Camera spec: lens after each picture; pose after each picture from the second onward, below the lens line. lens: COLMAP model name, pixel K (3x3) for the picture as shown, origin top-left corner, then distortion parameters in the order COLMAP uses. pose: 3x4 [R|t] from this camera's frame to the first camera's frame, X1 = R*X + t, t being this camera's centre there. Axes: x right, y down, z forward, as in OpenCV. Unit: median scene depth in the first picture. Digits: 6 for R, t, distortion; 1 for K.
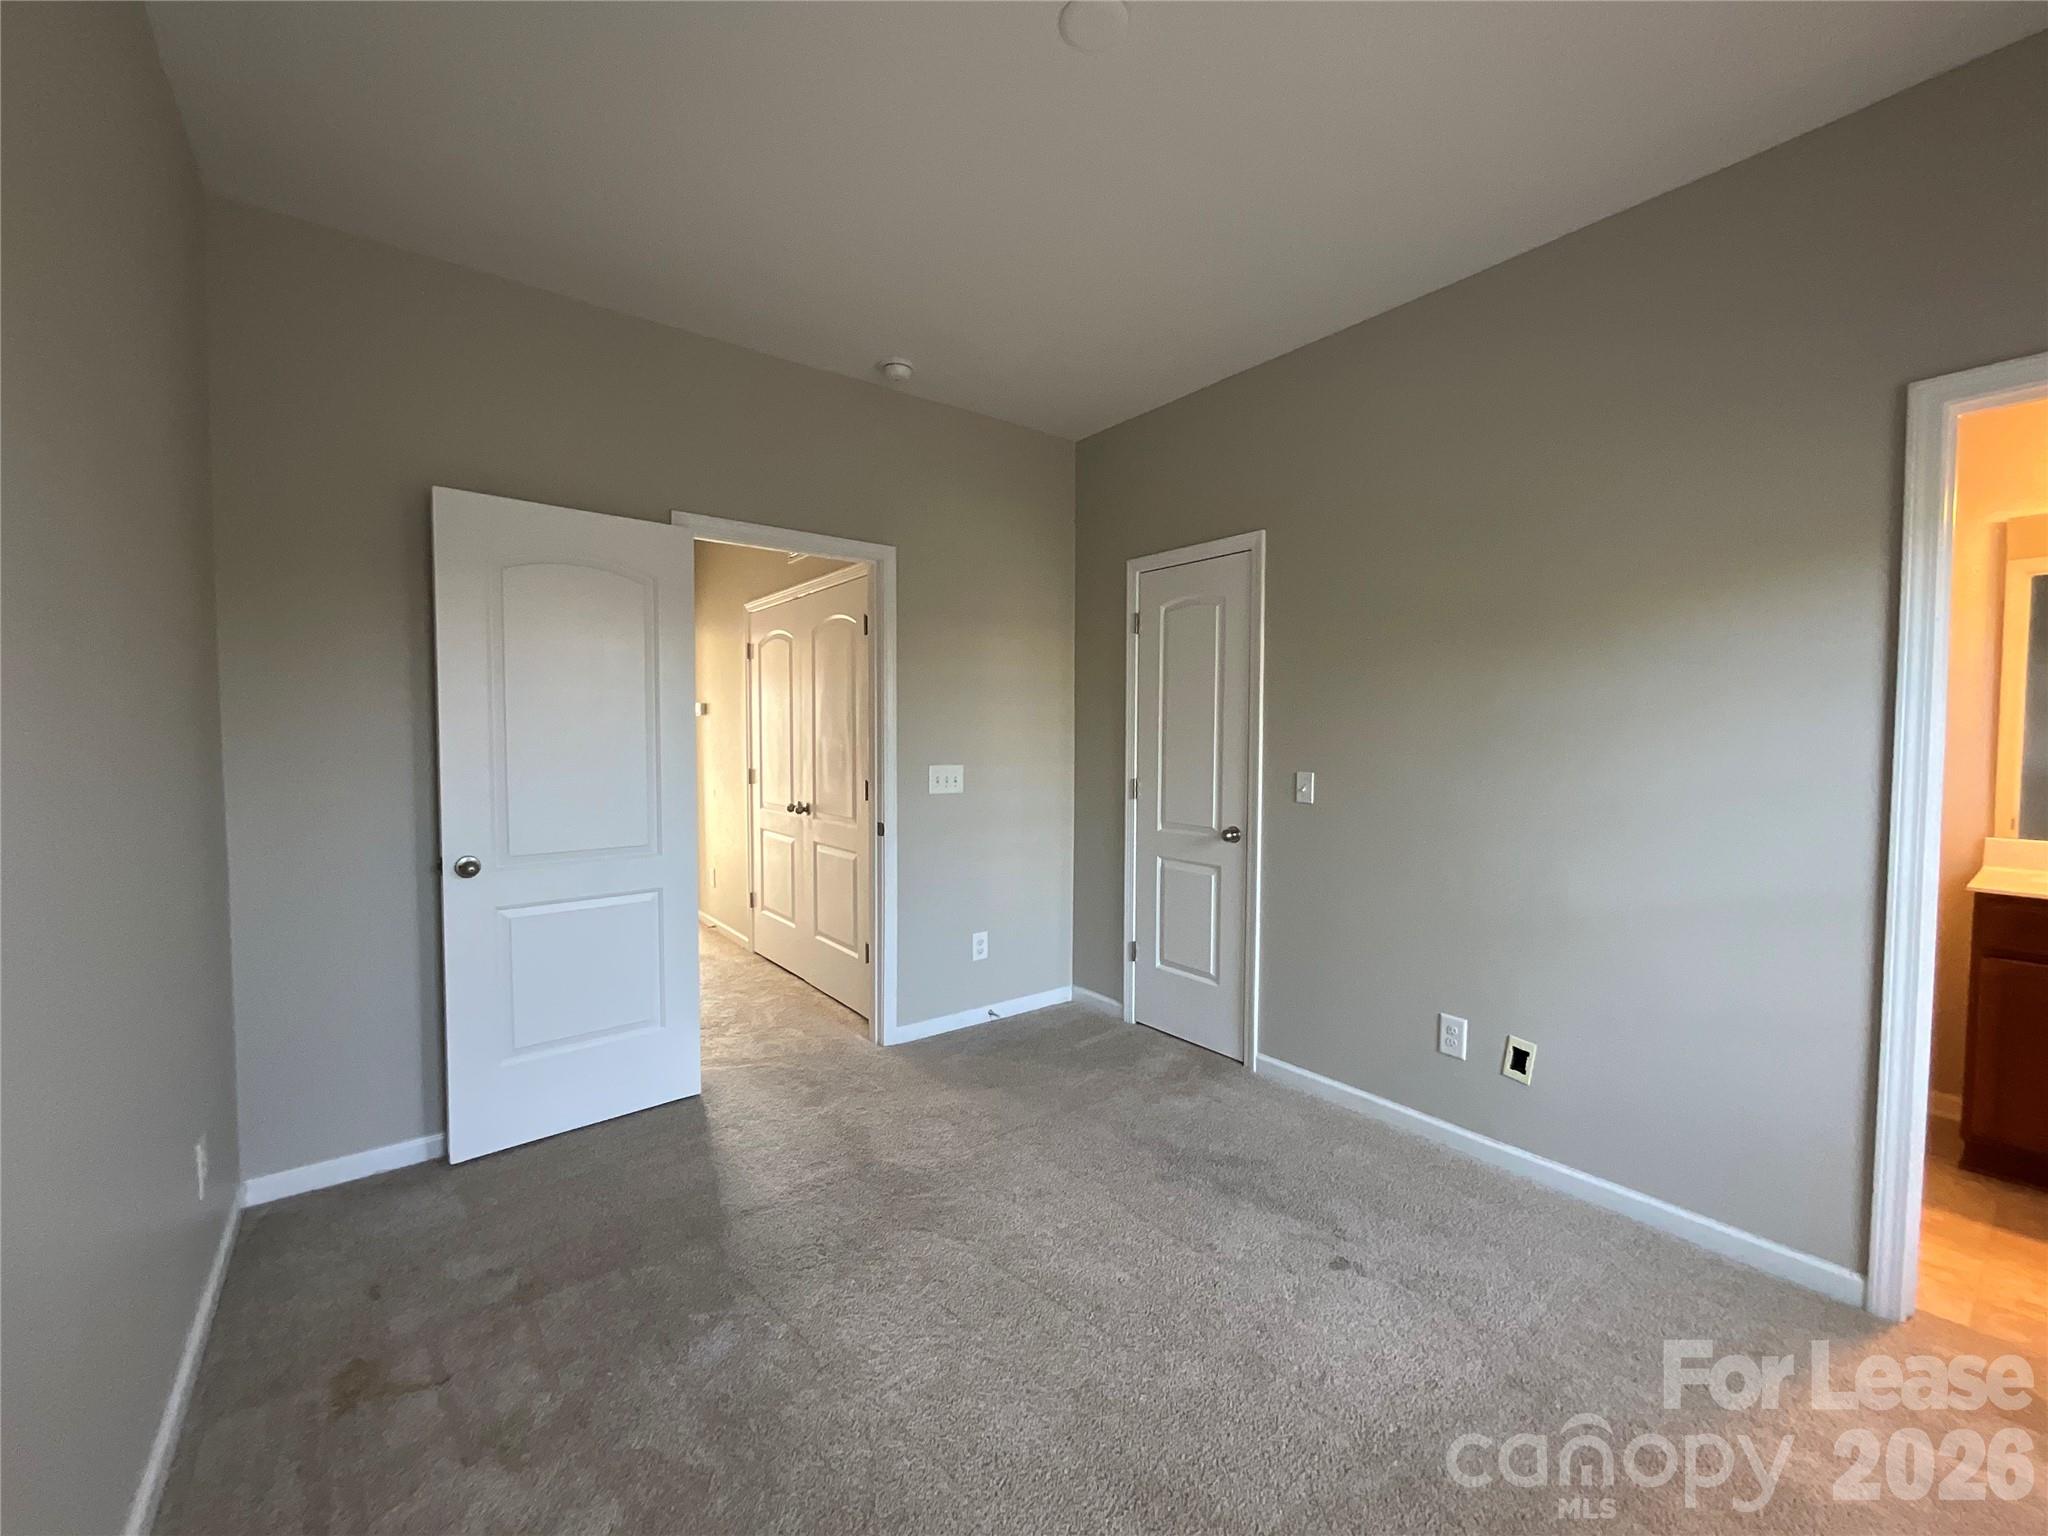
lens RADIAL K [[828.5, 0, 1028.3], [0, 828.5, 759.6], [0, 0, 1]] dist [0.001119, -0.000264]
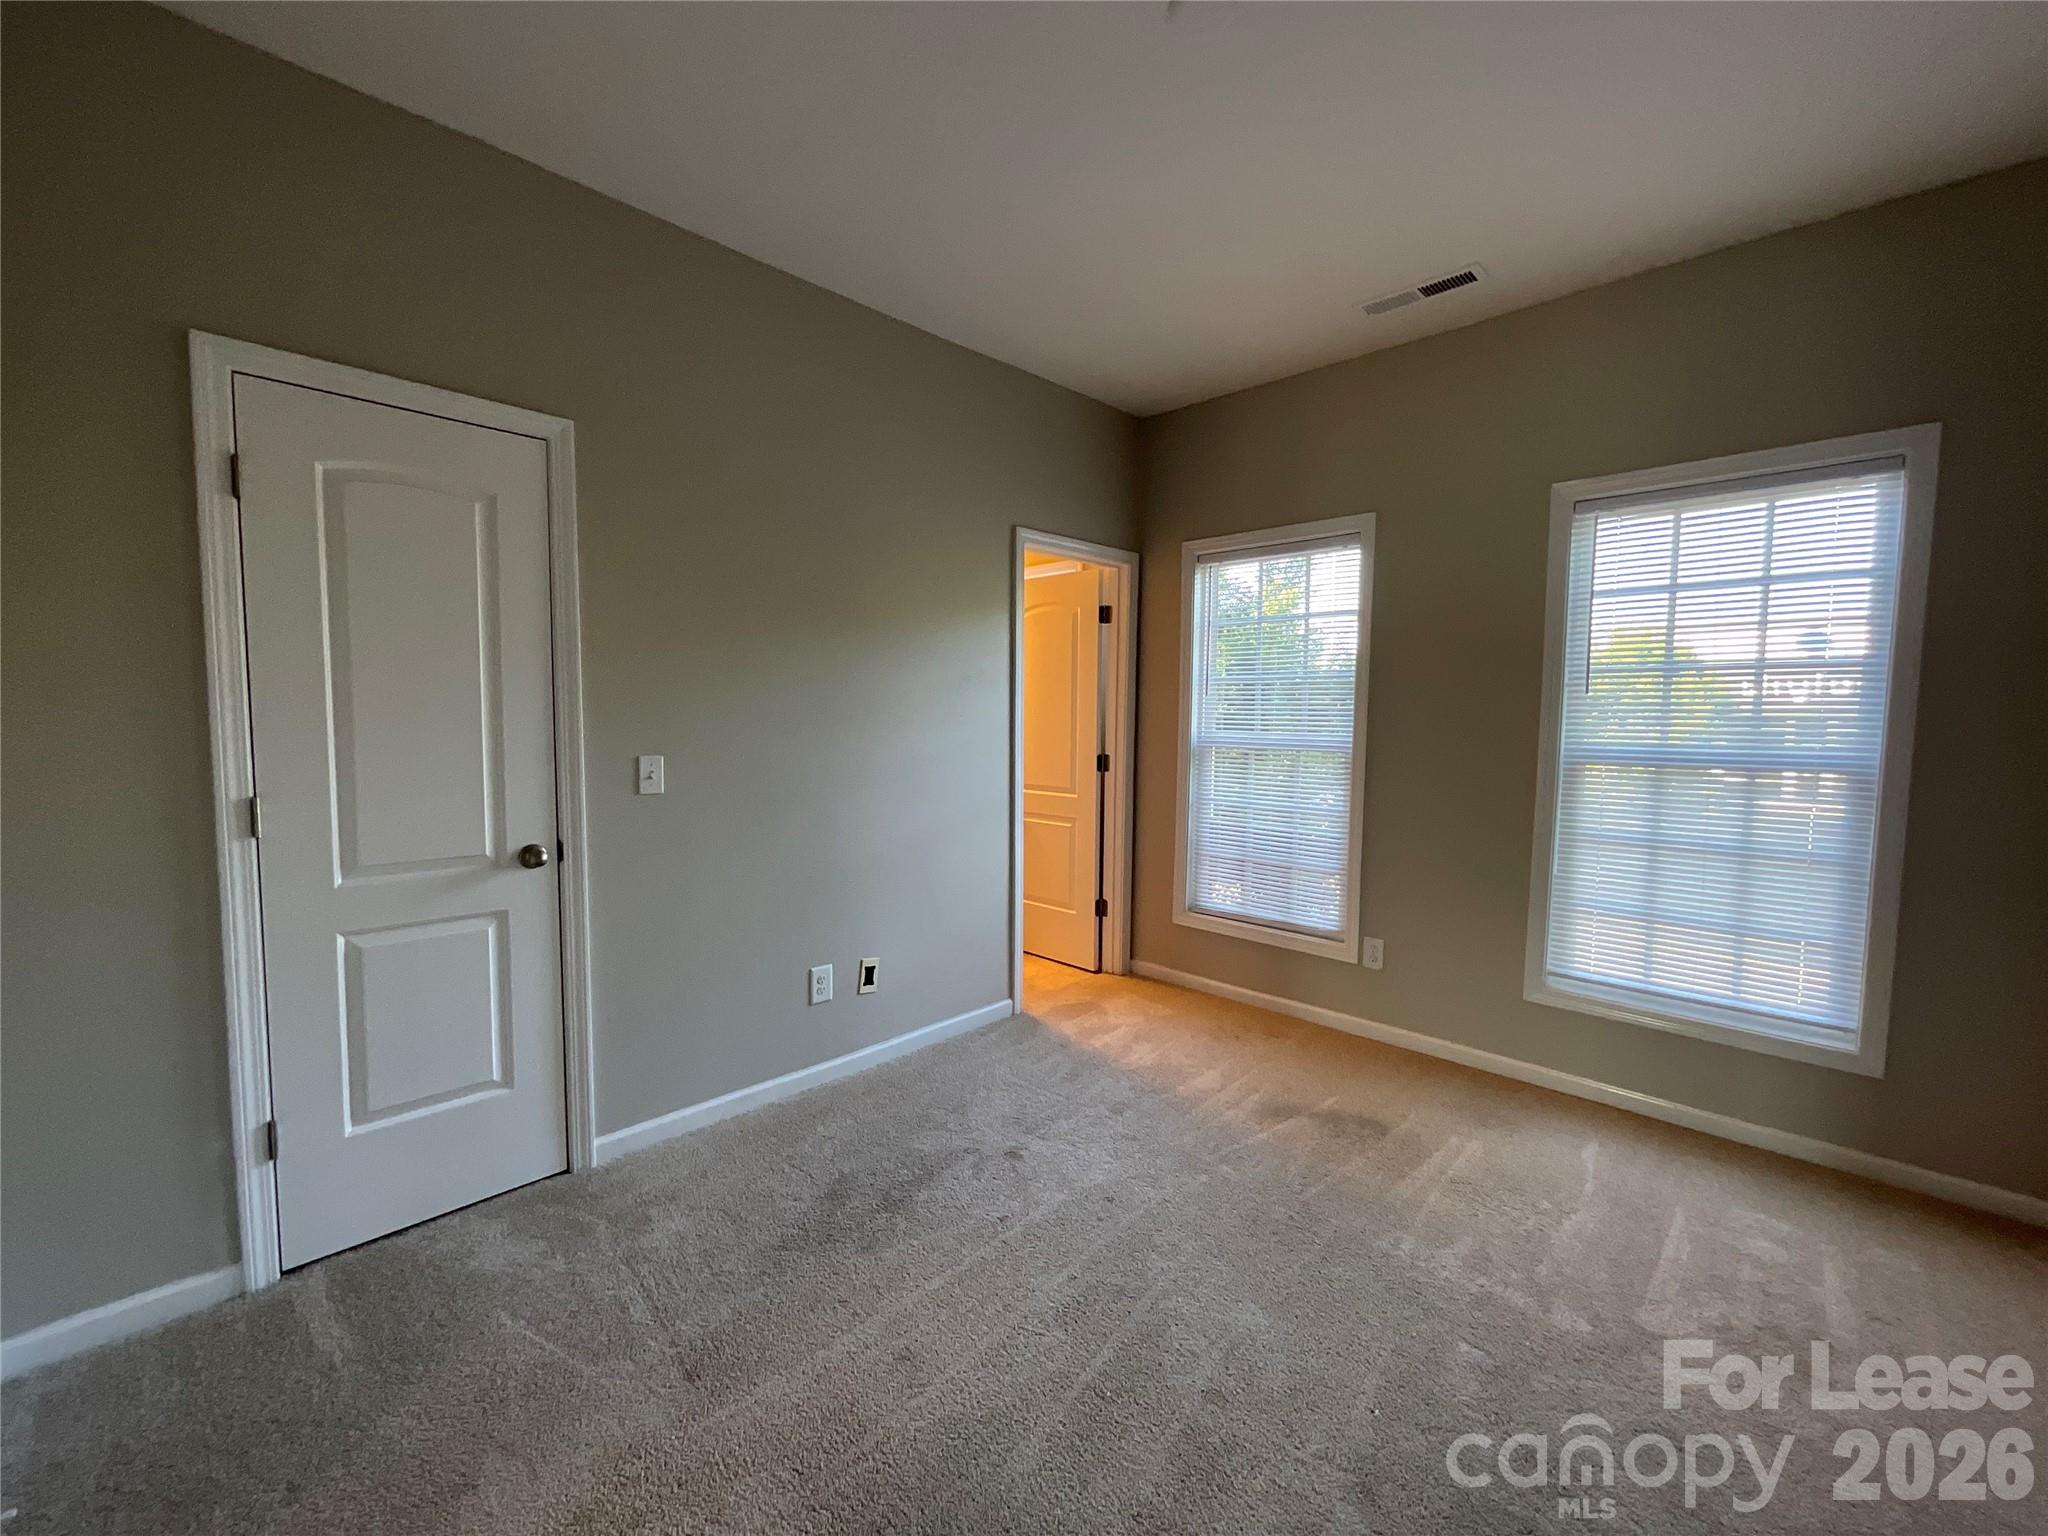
lens RADIAL K [[828.5, 0, 1031.5], [0, 828.5, 764.7], [0, 0, 1]] dist [0.001119, -0.000264]
pose [[-0.137253, -0.066514, 0.988300, -0.510109], [0.022799, 0.997266, 0.070284, -0.024222], [-0.990274, 0.032178, -0.135362, 0.738993]]
